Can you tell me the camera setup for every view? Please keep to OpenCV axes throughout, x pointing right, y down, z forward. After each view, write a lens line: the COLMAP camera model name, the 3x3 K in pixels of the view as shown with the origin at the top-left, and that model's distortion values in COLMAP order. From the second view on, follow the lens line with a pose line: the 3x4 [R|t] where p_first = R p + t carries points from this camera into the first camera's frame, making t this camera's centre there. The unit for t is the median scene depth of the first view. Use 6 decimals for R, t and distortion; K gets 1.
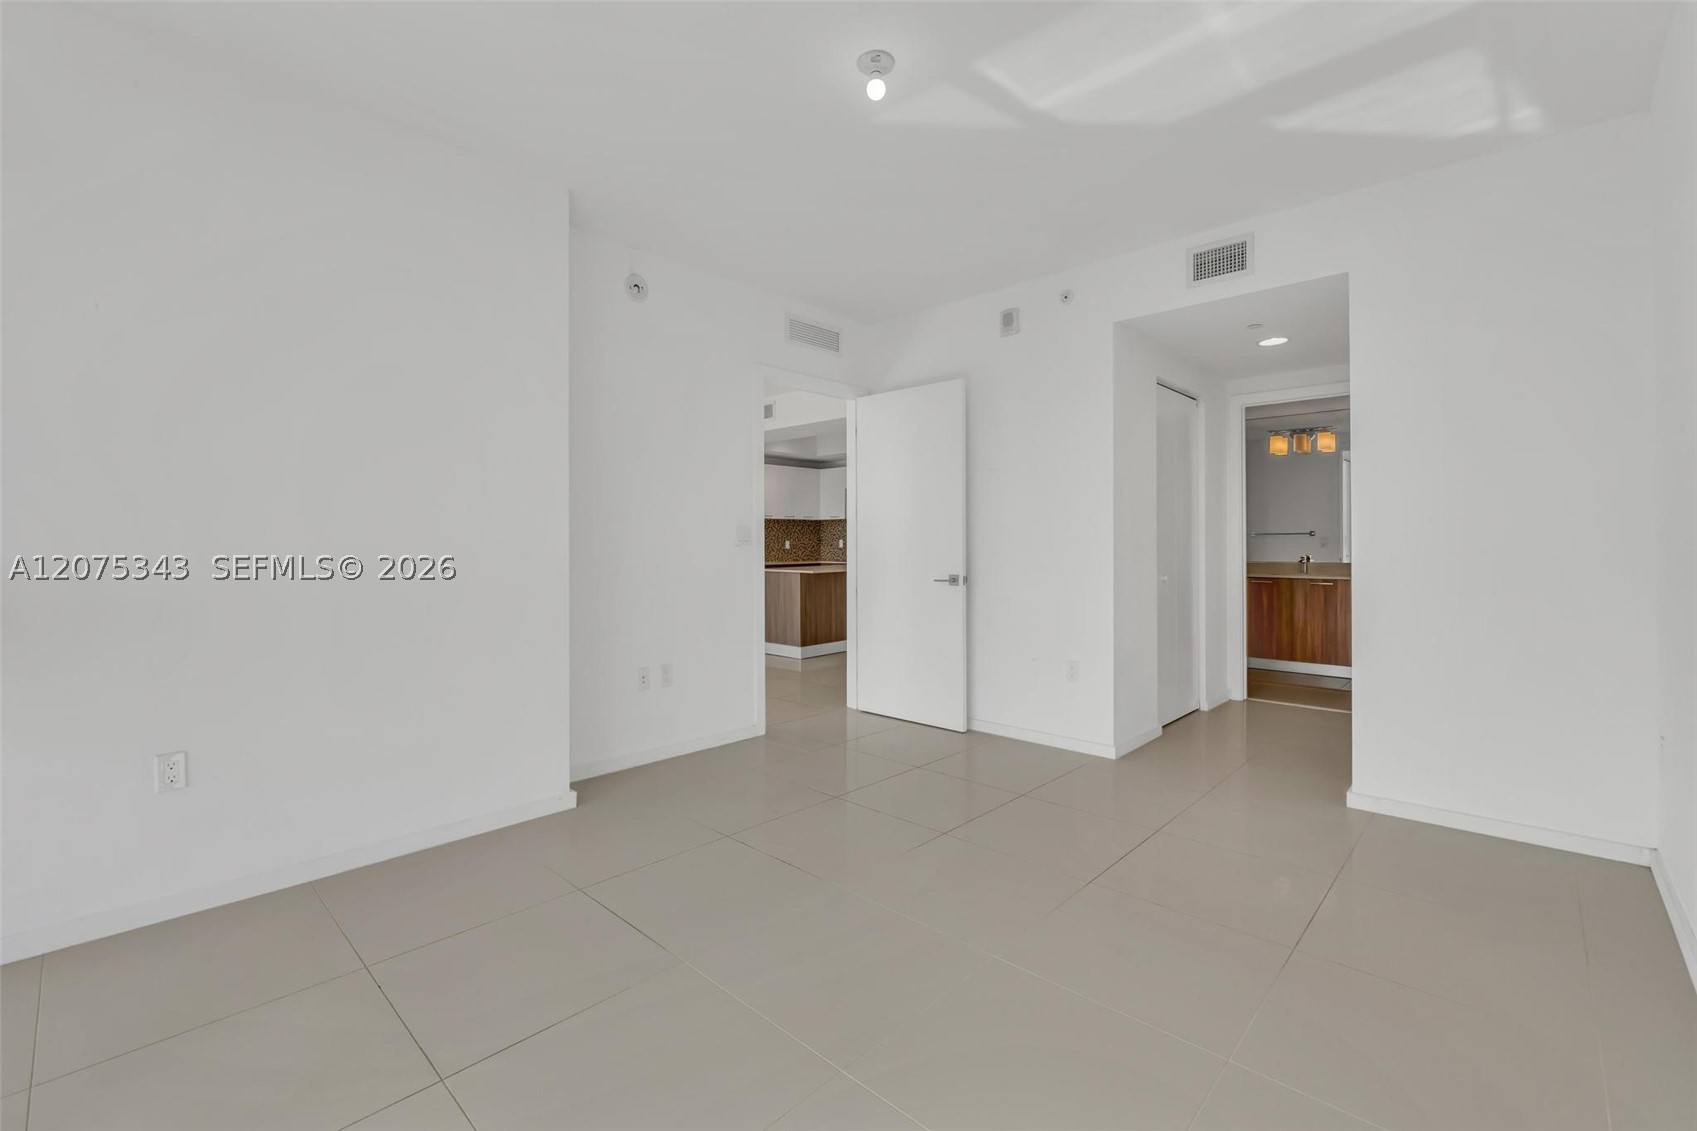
lens RADIAL K [[728.0, 0, 851.6], [0, 728.0, 538.7], [0, 0, 1]] dist [-0.001129, -0.000171]
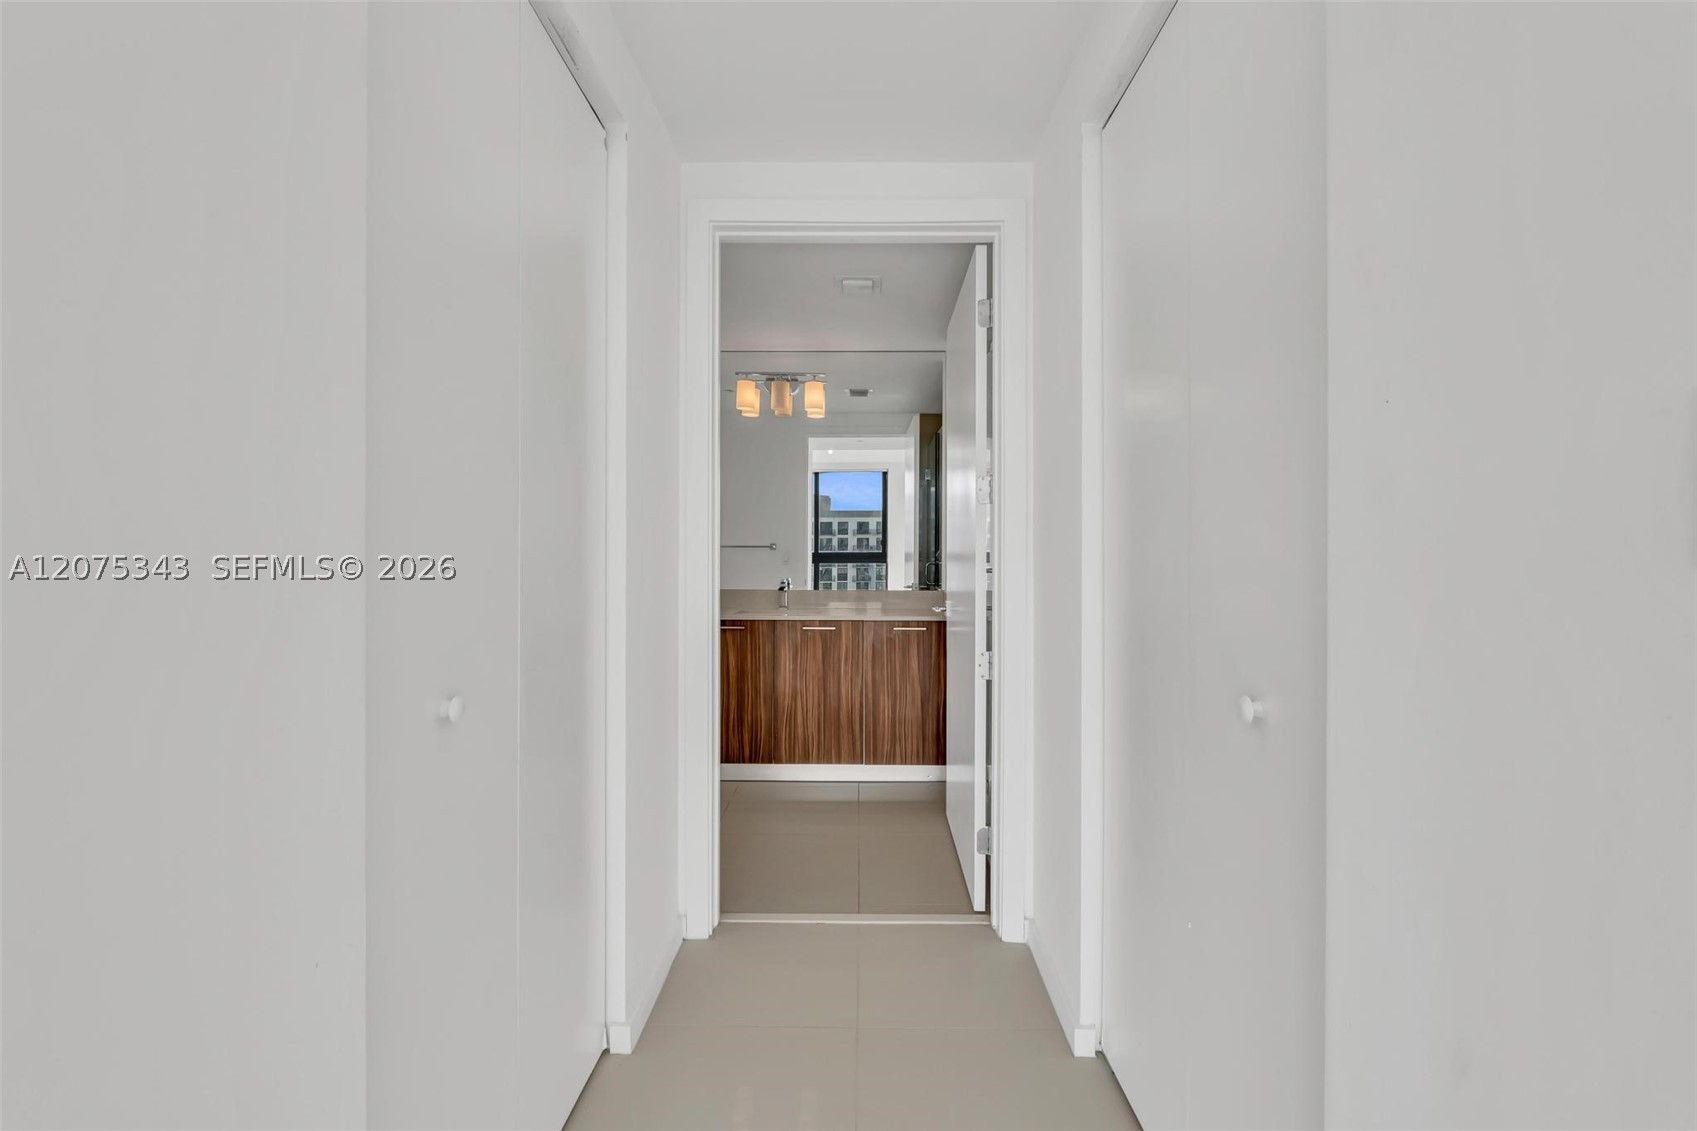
lens RADIAL K [[719.1, 0, 857.2], [0, 719.1, 562.4], [0, 0, 1]] dist [-0.001819, -0.000268]
pose [[0.732832, -0.000781, 0.680409, 0.266490], [-0.005896, 0.999955, 0.007498, 0.003959], [-0.680384, -0.009506, 0.732794, 0.539828]]
